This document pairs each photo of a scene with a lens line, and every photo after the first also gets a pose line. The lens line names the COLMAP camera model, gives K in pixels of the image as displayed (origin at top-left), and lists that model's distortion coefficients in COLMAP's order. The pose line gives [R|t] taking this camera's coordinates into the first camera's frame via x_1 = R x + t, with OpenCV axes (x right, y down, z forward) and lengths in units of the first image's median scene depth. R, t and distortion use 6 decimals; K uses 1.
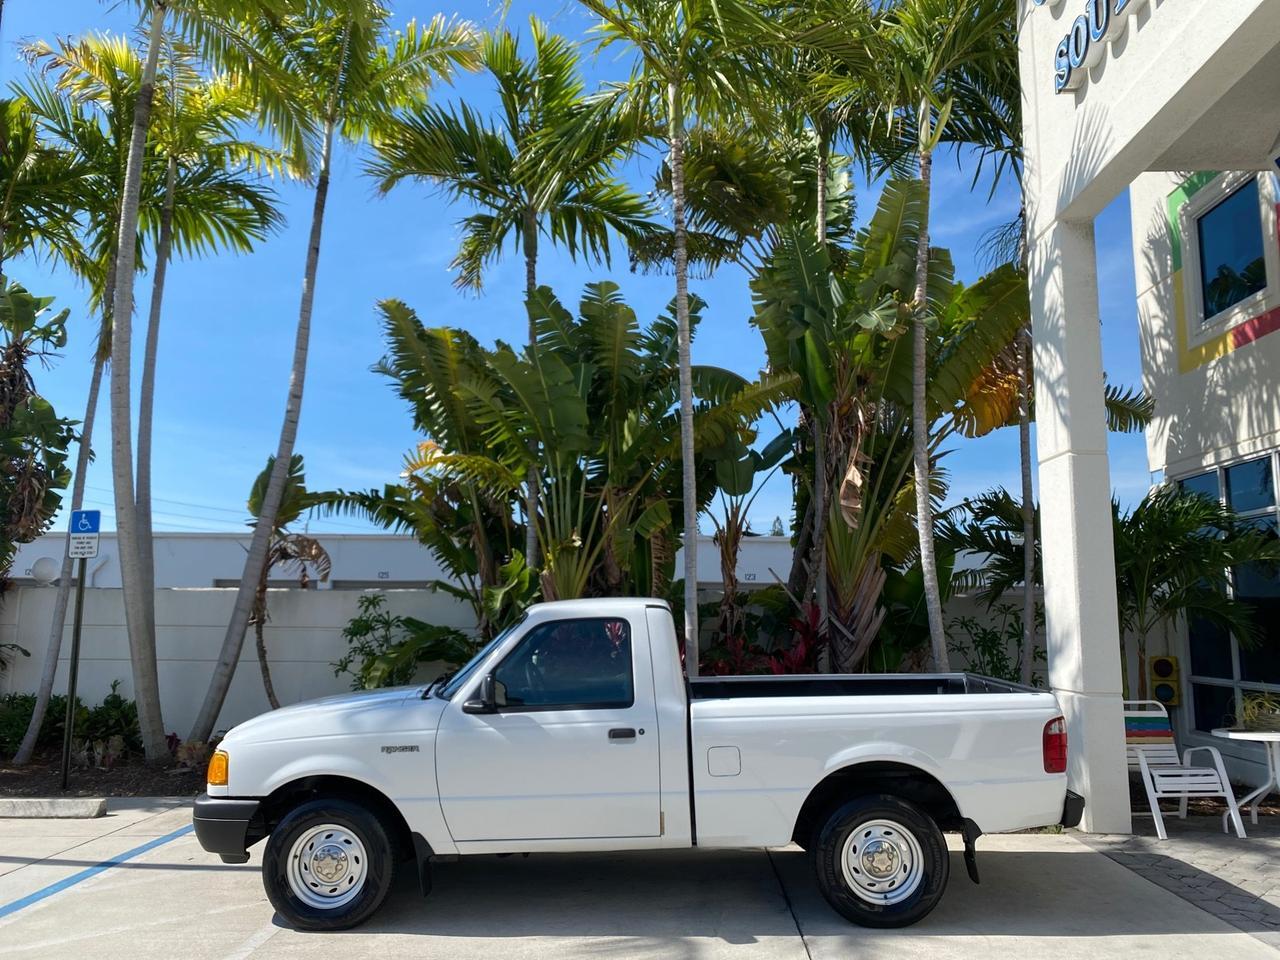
lens RADIAL K [[984.0, 0, 640.3], [0, 984.0, 473.0], [0, 0, 1]] dist [0.028680, -0.034810]
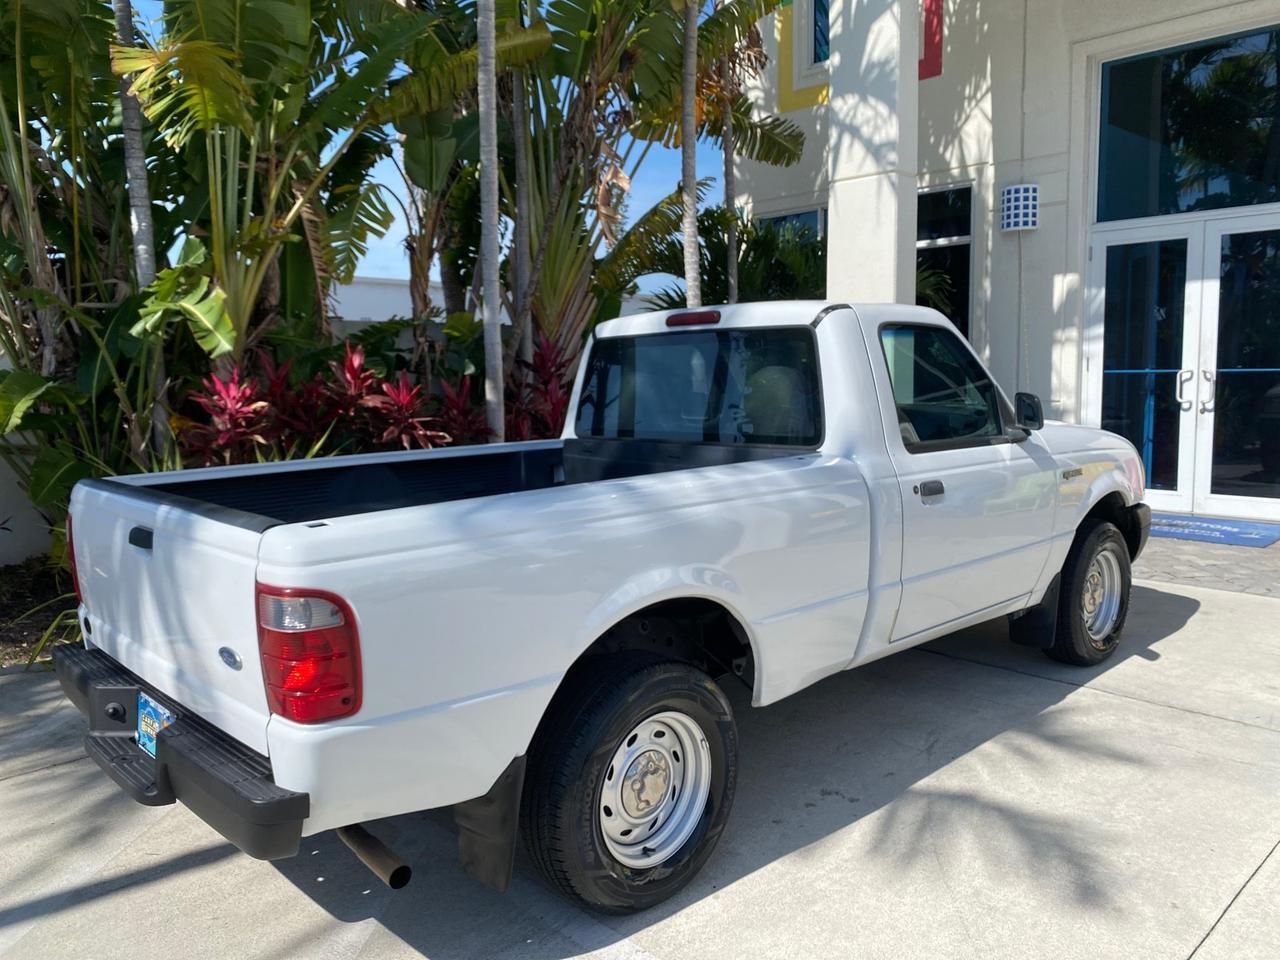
lens RADIAL K [[984.0, 0, 637.9], [0, 984.0, 475.1], [0, 0, 1]] dist [0.028680, -0.034810]
pose [[0.703985, -0.096642, 0.703608, -0.358819], [-0.081949, 0.973028, 0.215640, 0.061825], [-0.705471, -0.209467, 0.677078, 0.345817]]
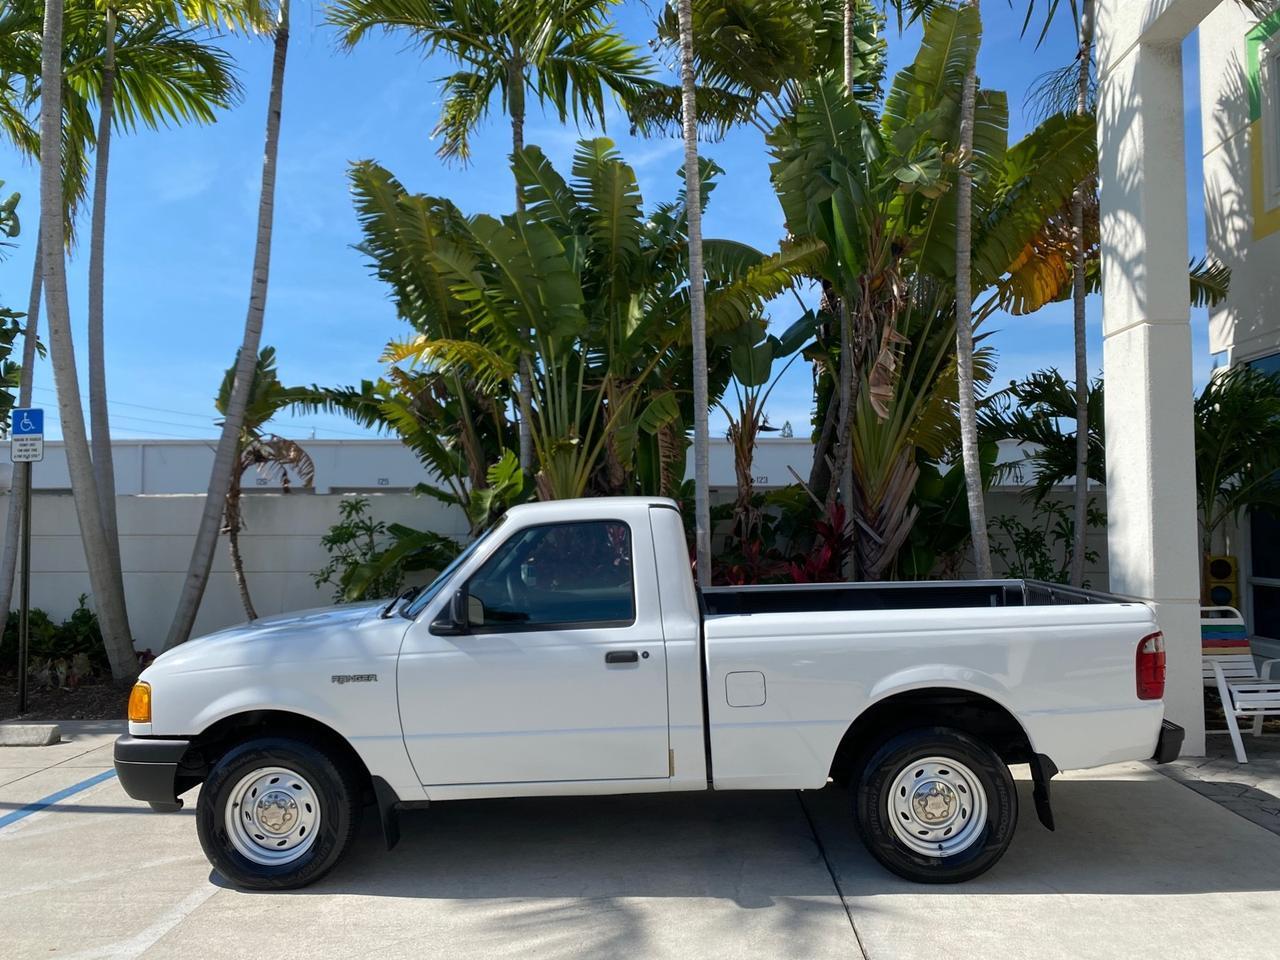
lens RADIAL K [[984.0, 0, 639.1], [0, 984.0, 470.2], [0, 0, 1]] dist [0.028680, -0.034810]
pose [[0.999874, -0.011524, -0.010879, 0.003568], [0.012473, 0.995717, 0.091611, 0.017030], [0.009777, -0.091736, 0.995735, 0.101193]]
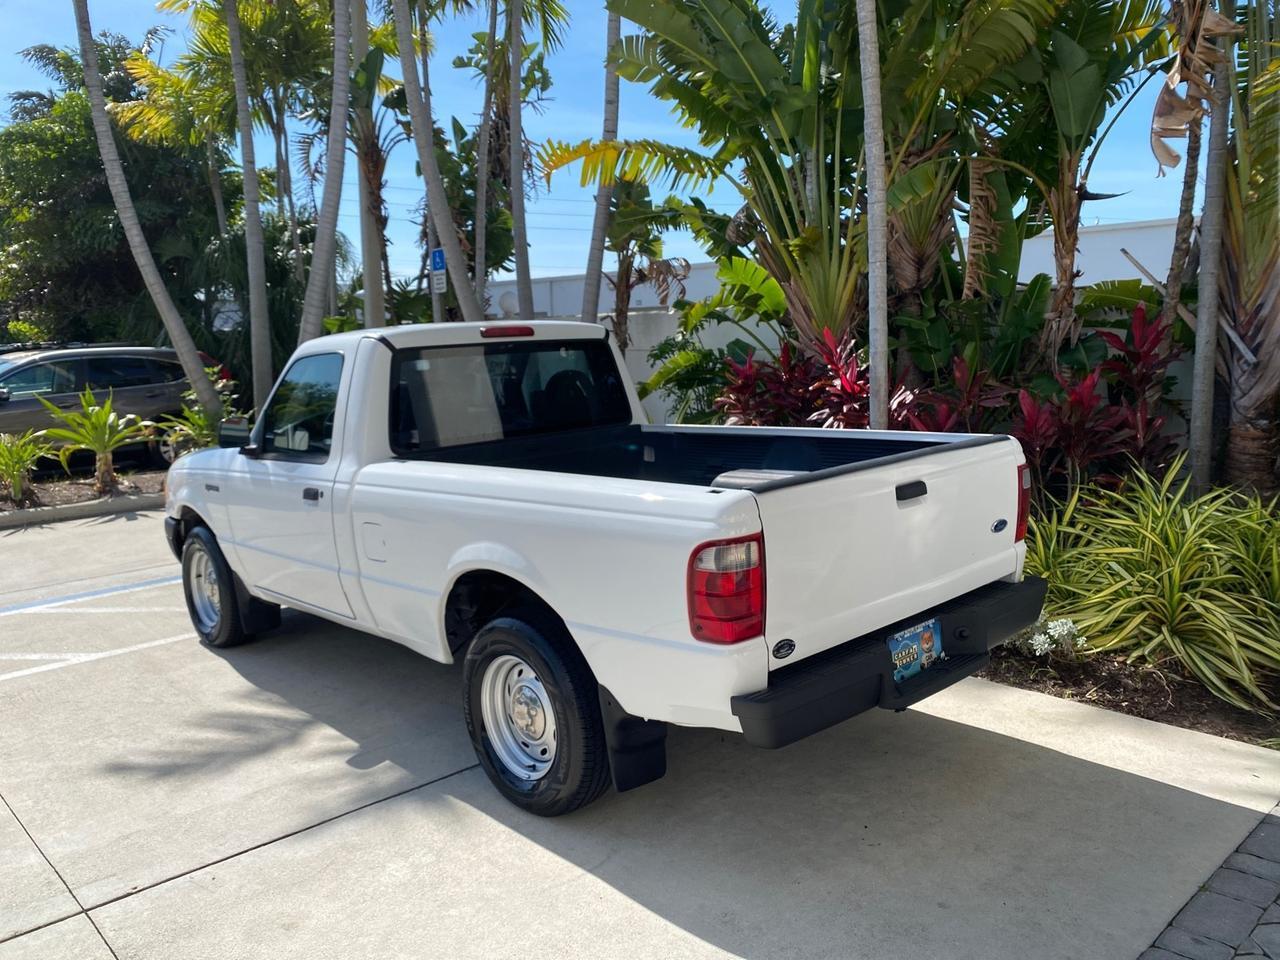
lens RADIAL K [[984.0, 0, 640.0], [0, 984.0, 488.8], [0, 0, 1]] dist [0.028680, -0.034810]
pose [[0.701990, 0.086405, -0.706925, 0.384352], [0.130037, 0.960376, 0.246514, 0.050436], [0.700214, -0.264977, 0.662939, 0.341296]]
